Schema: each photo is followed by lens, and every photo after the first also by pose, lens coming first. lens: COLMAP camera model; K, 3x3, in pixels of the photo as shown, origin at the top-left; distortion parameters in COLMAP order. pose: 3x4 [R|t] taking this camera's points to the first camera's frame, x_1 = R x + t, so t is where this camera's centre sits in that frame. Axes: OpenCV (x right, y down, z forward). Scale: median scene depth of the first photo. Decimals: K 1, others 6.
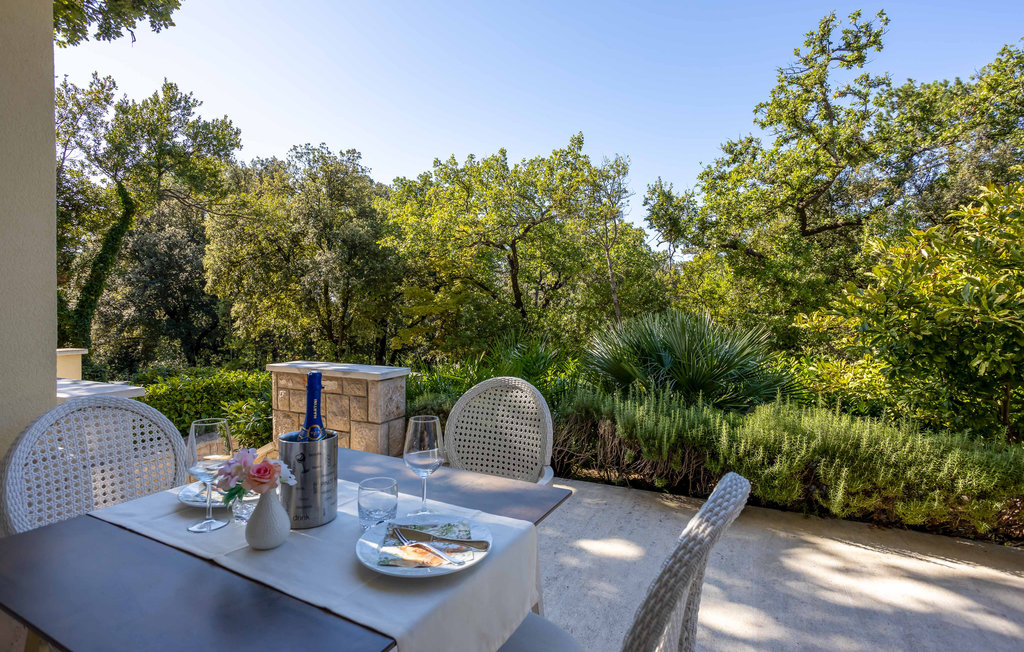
lens RADIAL K [[499.8, 0, 482.6], [0, 499.8, 308.5], [0, 0, 1]] dist [-0.017392, 0.008280]
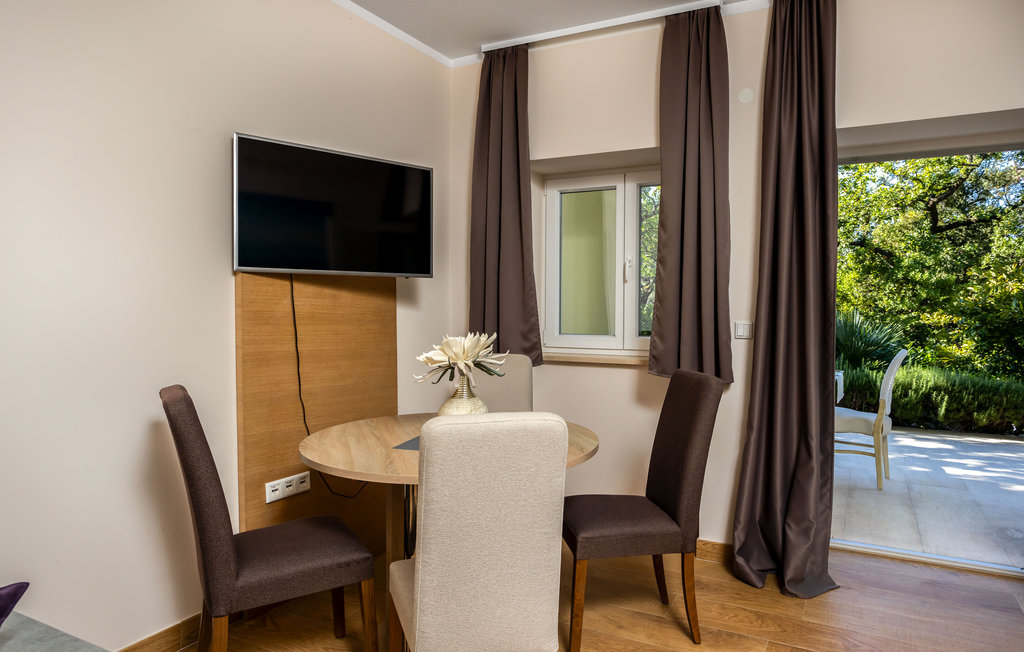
lens RADIAL K [[629.4, 0, 517.5], [0, 629.4, 319.9], [0, 0, 1]] dist [0.013471, 0.004421]
pose [[0.999933, 0.004767, -0.010561, -0.178263], [-0.004490, 0.999650, 0.026068, -0.004714], [0.010681, -0.026019, 0.999604, -0.289039]]
